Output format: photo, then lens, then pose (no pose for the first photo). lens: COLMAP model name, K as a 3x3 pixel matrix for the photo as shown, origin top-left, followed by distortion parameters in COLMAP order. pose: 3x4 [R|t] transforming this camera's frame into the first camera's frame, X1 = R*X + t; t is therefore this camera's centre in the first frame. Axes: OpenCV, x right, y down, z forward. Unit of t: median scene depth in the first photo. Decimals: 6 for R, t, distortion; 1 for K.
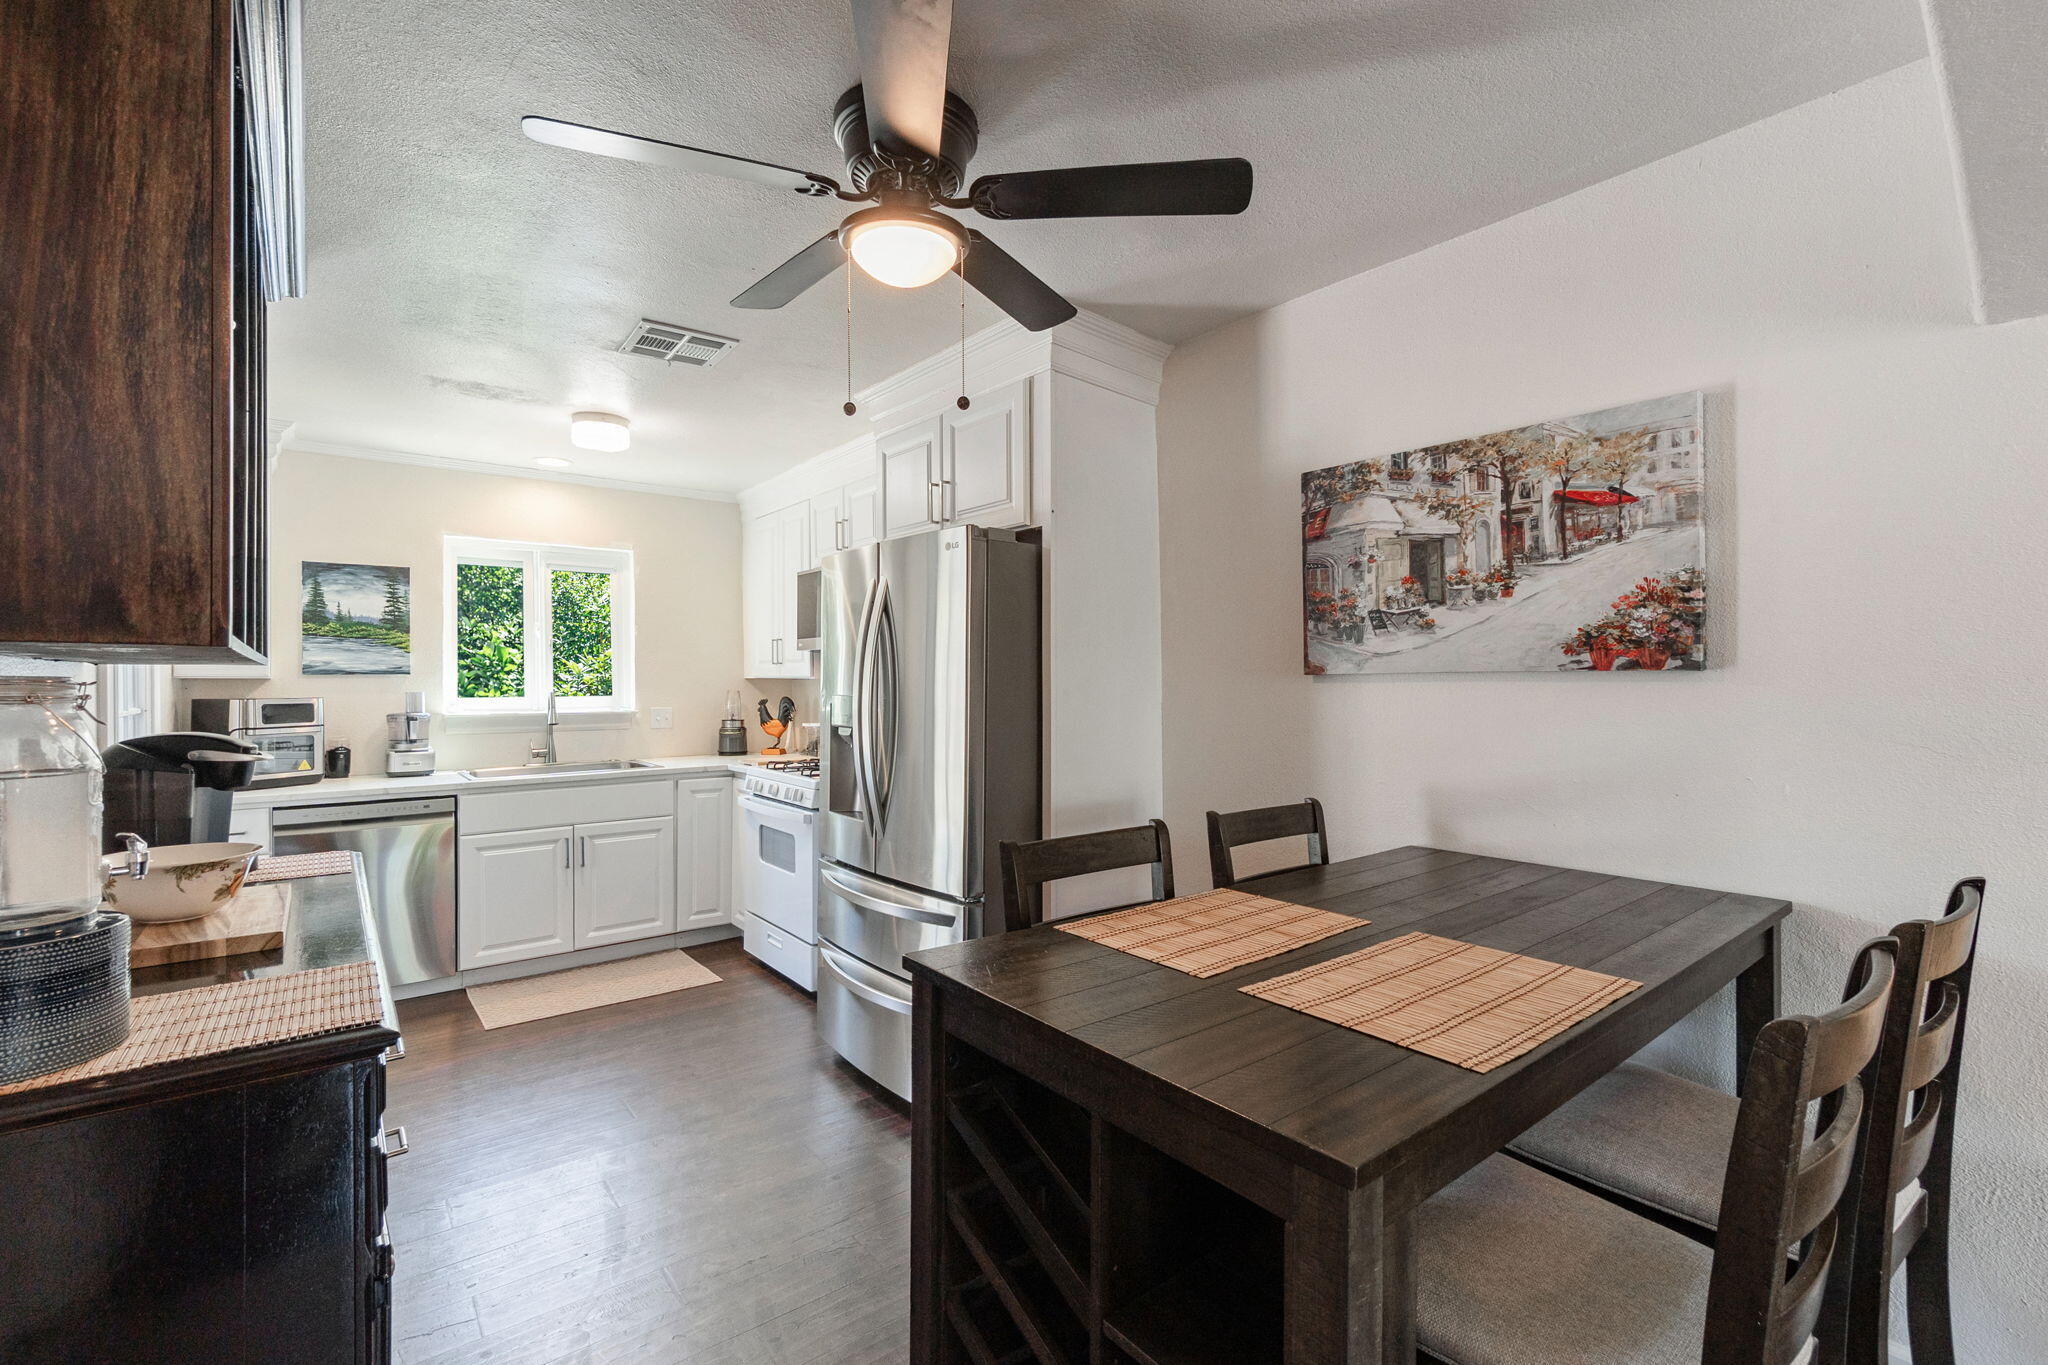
lens RADIAL K [[884.2, 0, 1000.3], [0, 884.2, 681.5], [0, 0, 1]] dist [-0.009028, 0.000863]
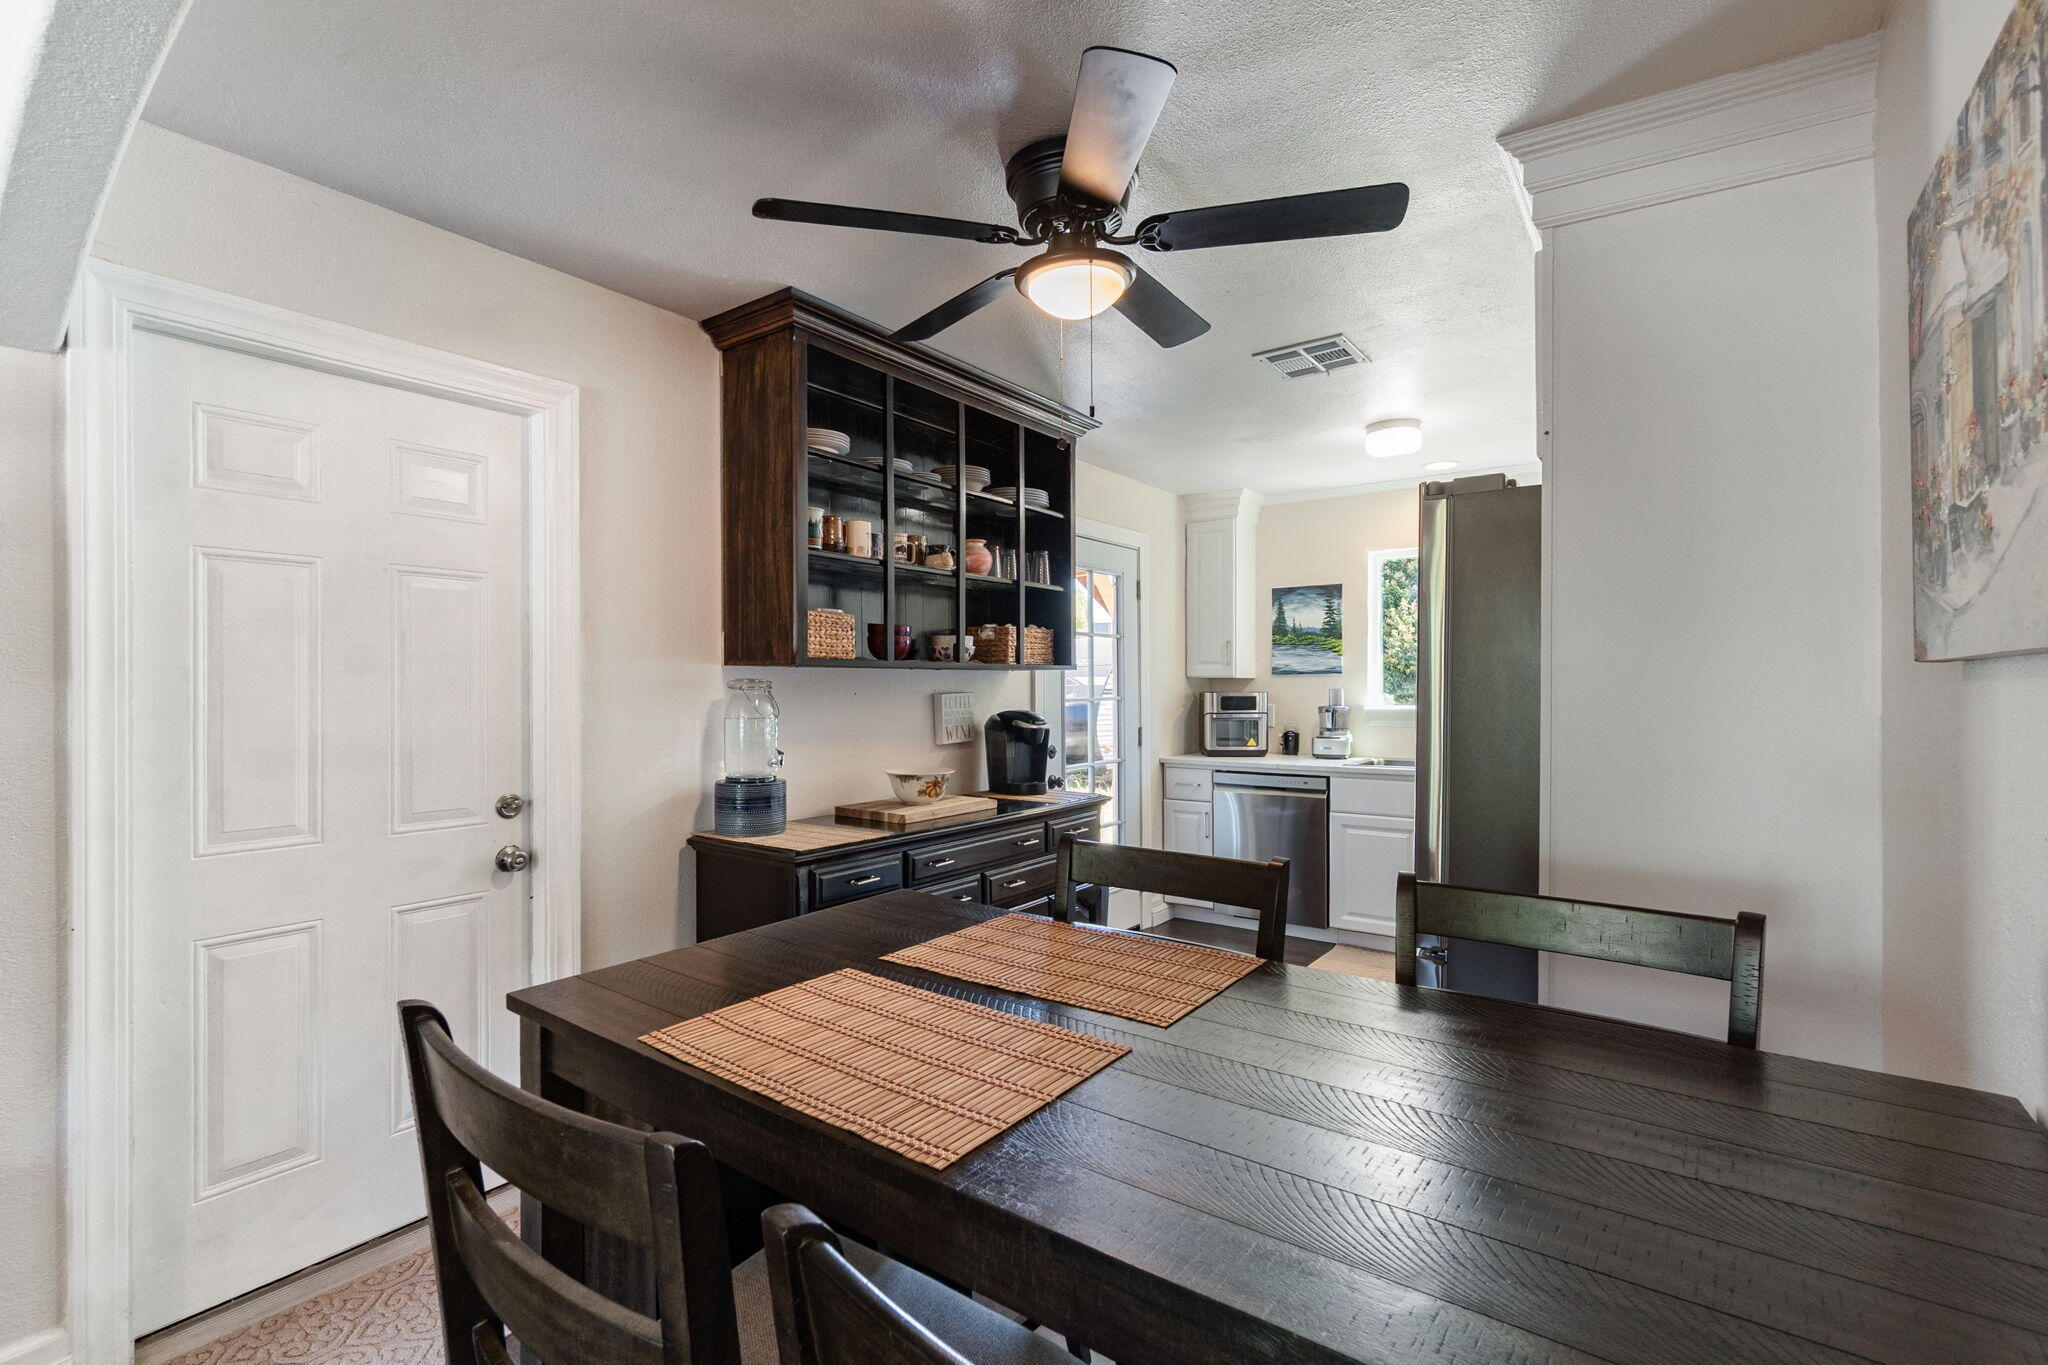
lens RADIAL K [[899.3, 0, 1023.2], [0, 899.3, 676.7], [0, 0, 1]] dist [-0.005461, -0.000287]
pose [[0.283236, -0.005070, -0.959037, 0.510486], [0.002012, 0.999987, -0.004692, 0.001107], [0.959048, -0.000600, 0.283242, 0.333613]]
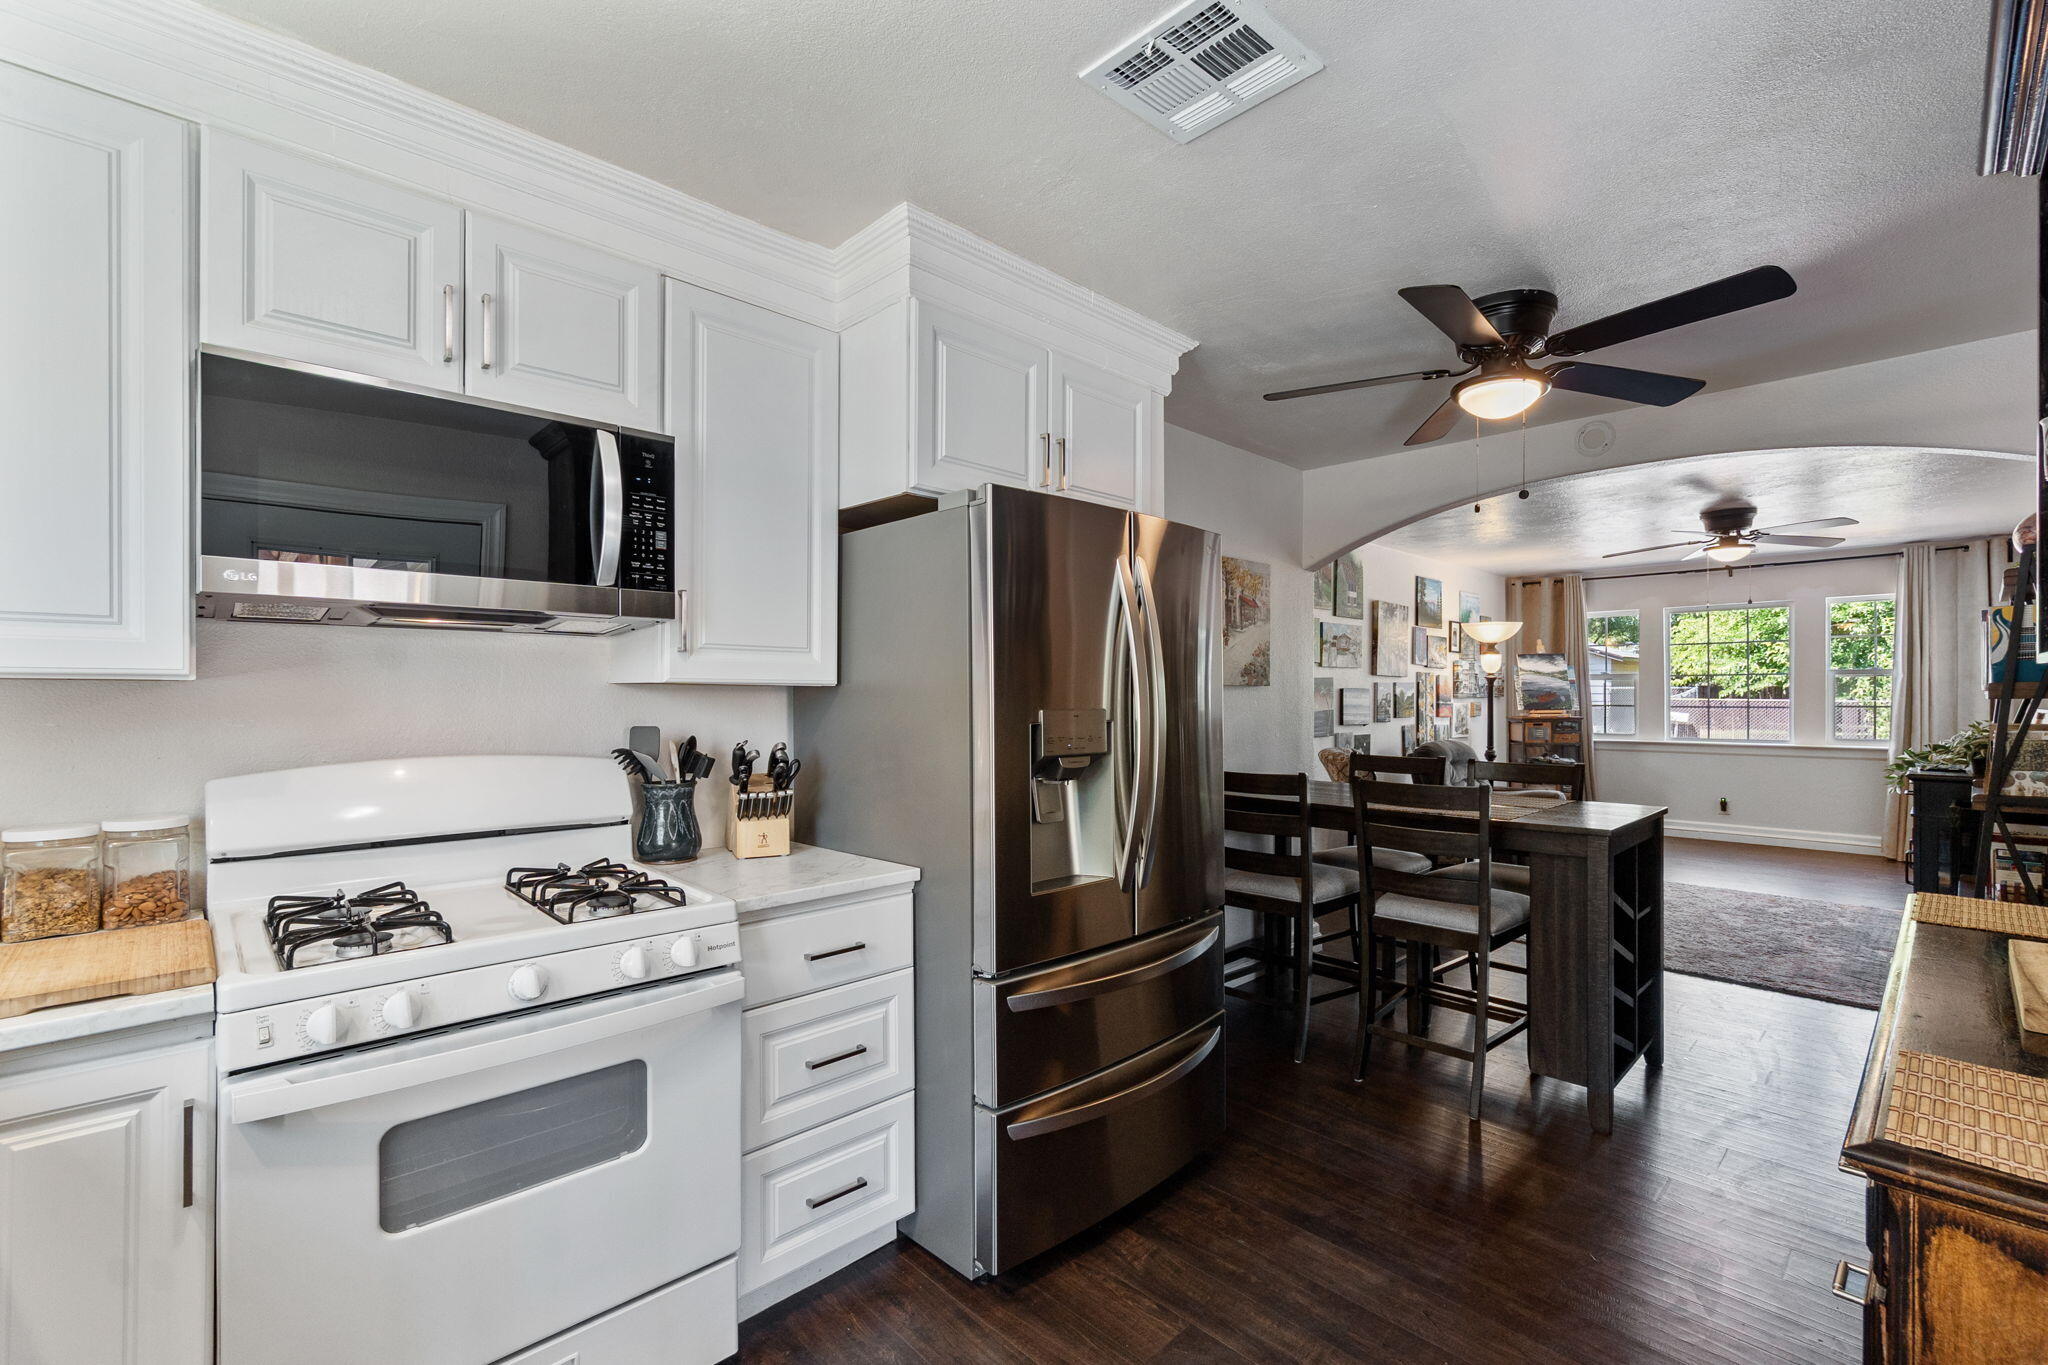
lens RADIAL K [[884.2, 0, 995.6], [0, 884.2, 696.8], [0, 0, 1]] dist [-0.009028, 0.000863]
pose [[-0.090801, -0.003892, 0.995861, -0.810958], [0.002054, 0.999990, 0.004095, 0.003229], [-0.995867, 0.002417, -0.090792, 1.069674]]
